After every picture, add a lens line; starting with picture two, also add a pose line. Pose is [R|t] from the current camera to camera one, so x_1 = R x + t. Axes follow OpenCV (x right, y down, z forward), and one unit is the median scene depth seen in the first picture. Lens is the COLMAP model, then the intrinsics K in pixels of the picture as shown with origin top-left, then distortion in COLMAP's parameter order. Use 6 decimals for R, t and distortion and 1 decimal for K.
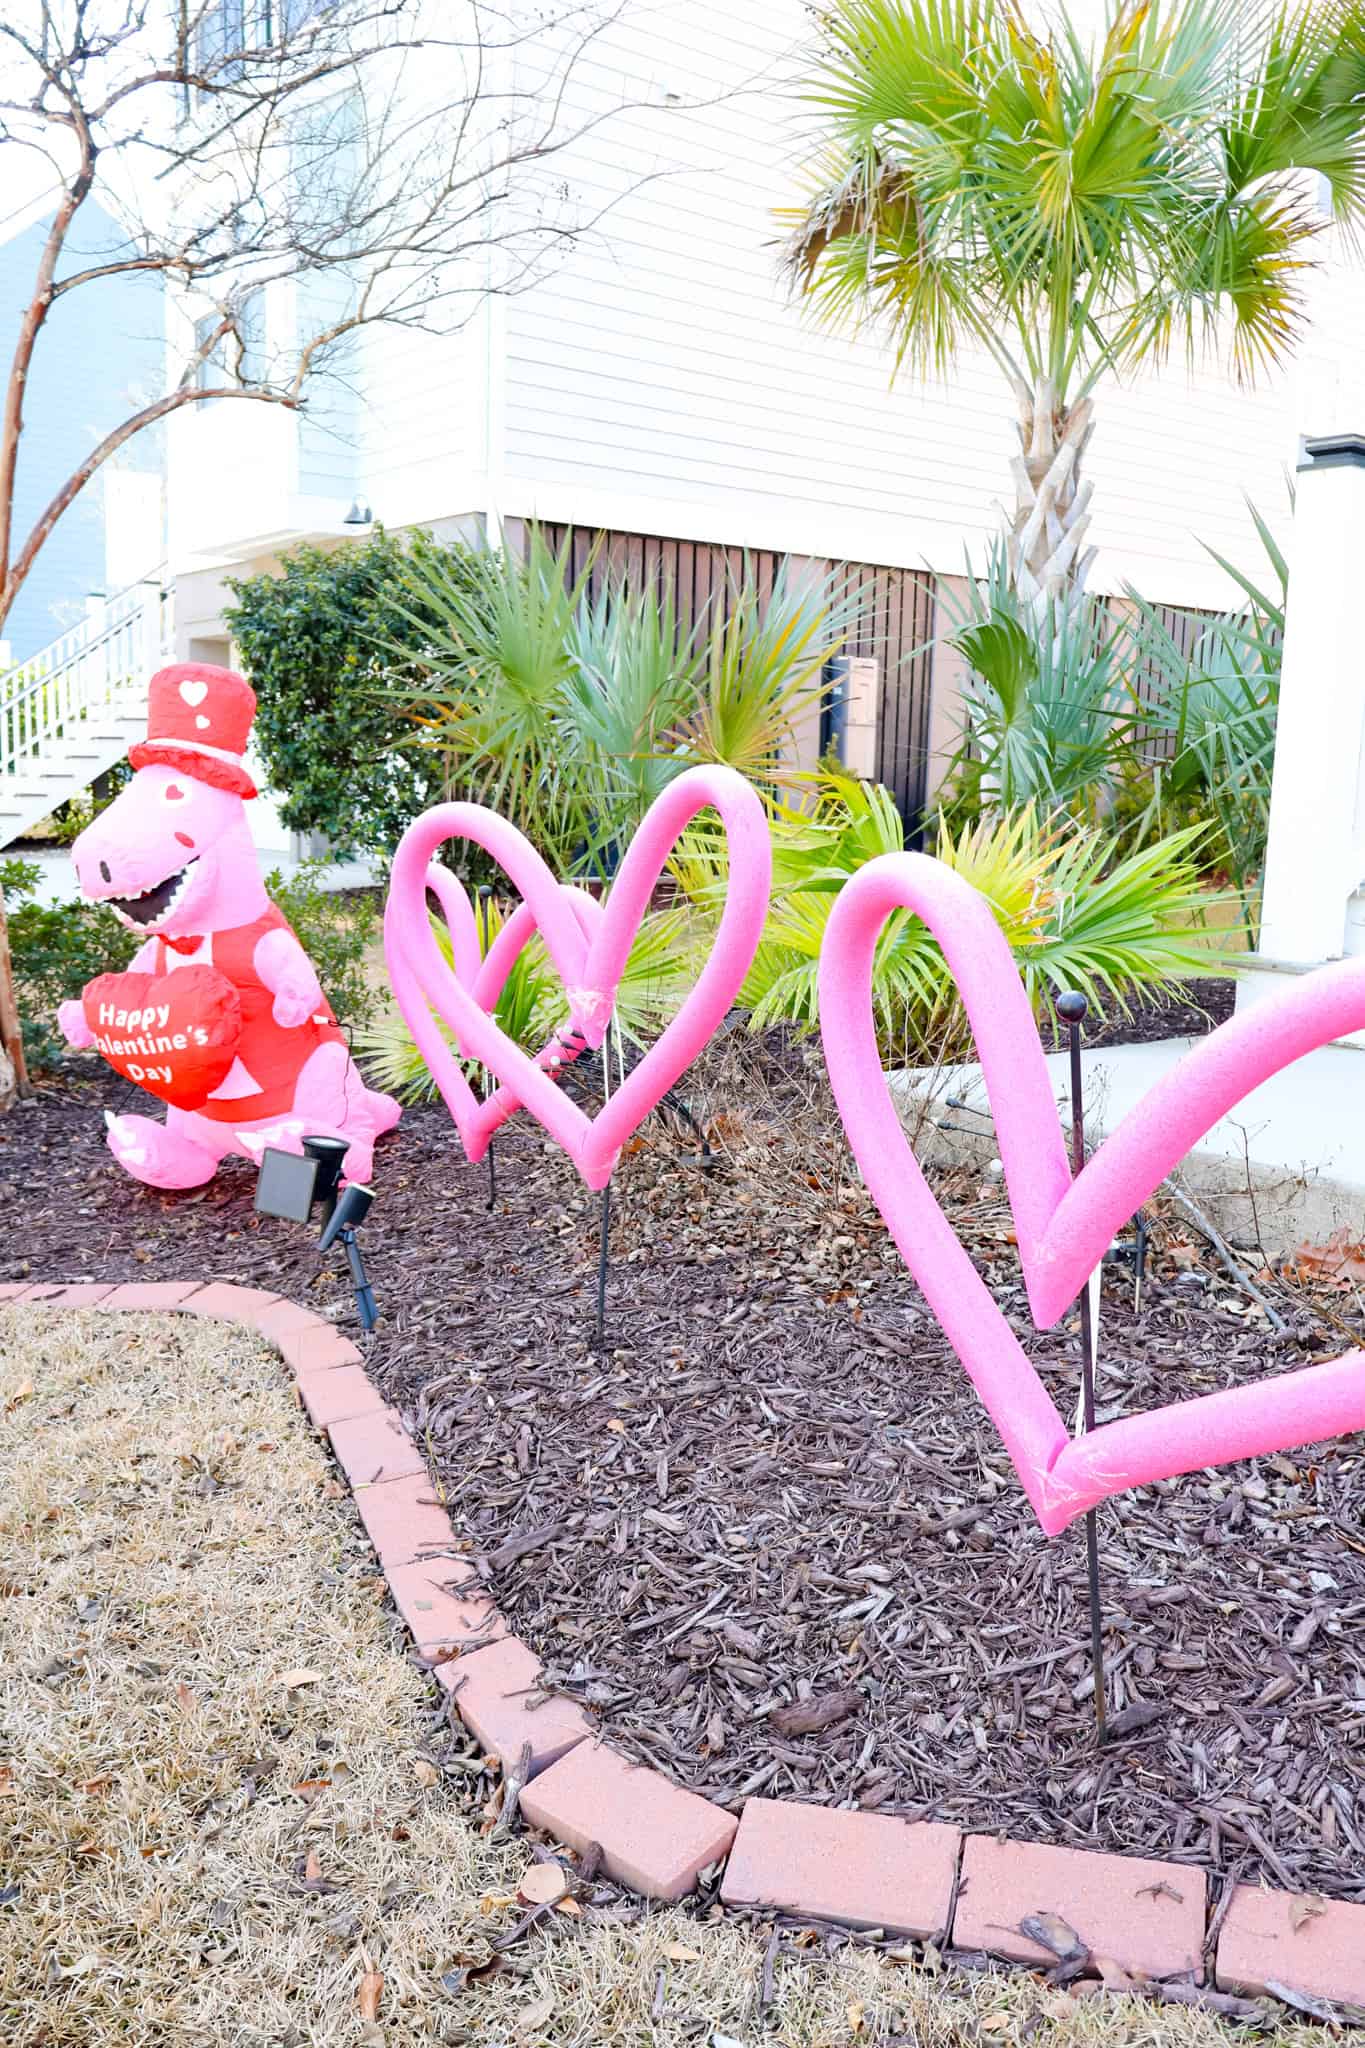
lens RADIAL K [[1711.2, 0, 682.5], [0, 1711.2, 1024.0], [0, 0, 1]] dist [0.046540, 0.002862]
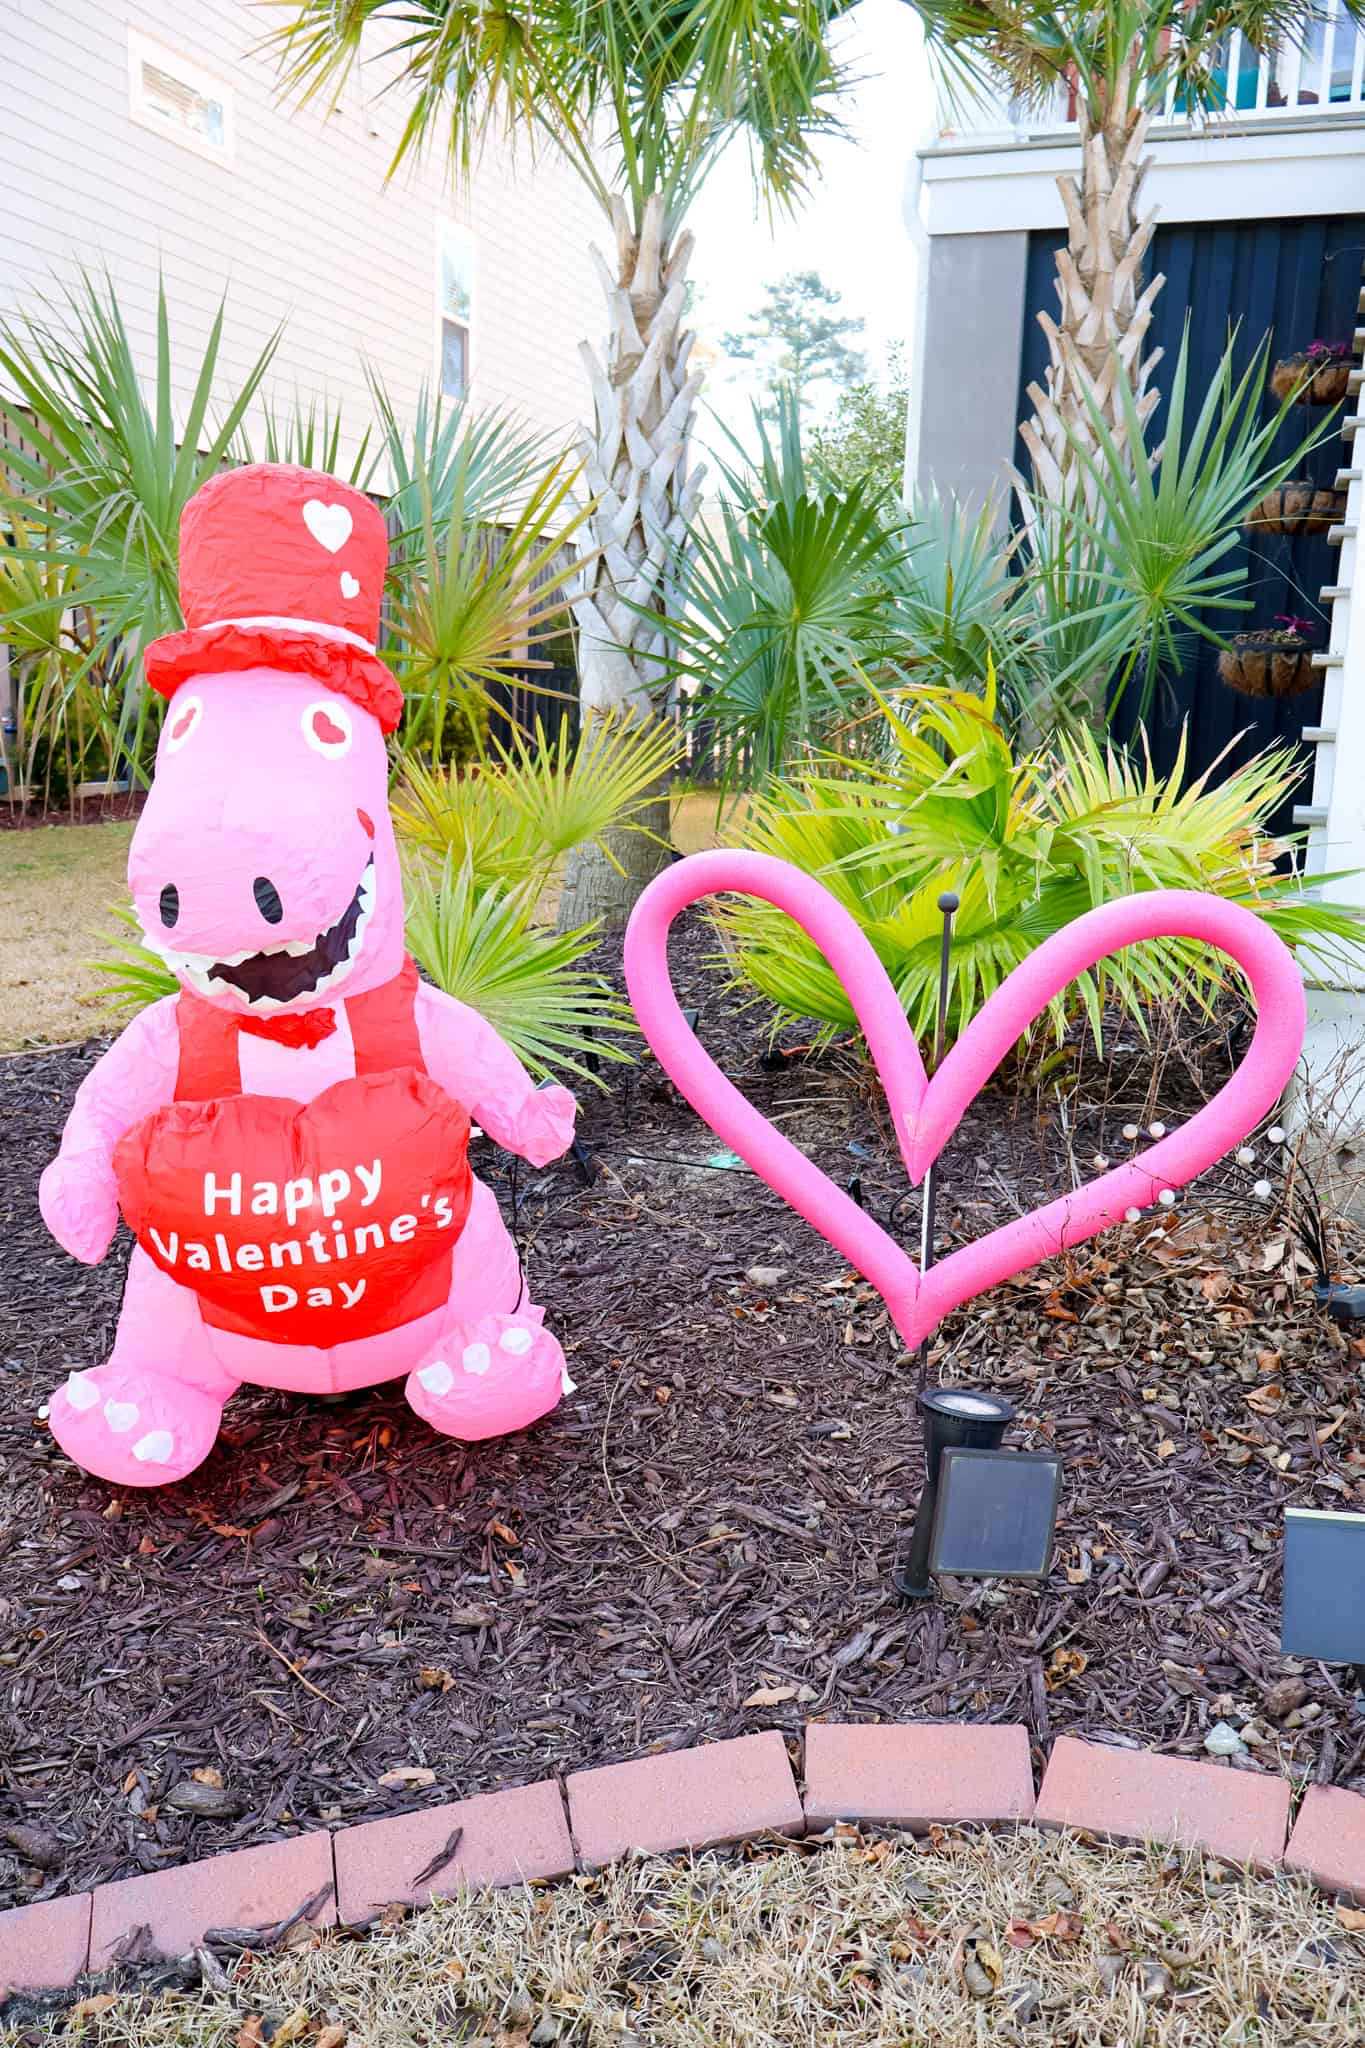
lens RADIAL K [[1711.2, 0, 682.5], [0, 1711.2, 1024.0], [0, 0, 1]] dist [0.046540, 0.002862]
pose [[0.856236, -0.103569, 0.506097, -0.465235], [0.075314, 0.994256, 0.076048, -0.080158], [-0.511066, -0.026999, 0.859118, 0.524249]]
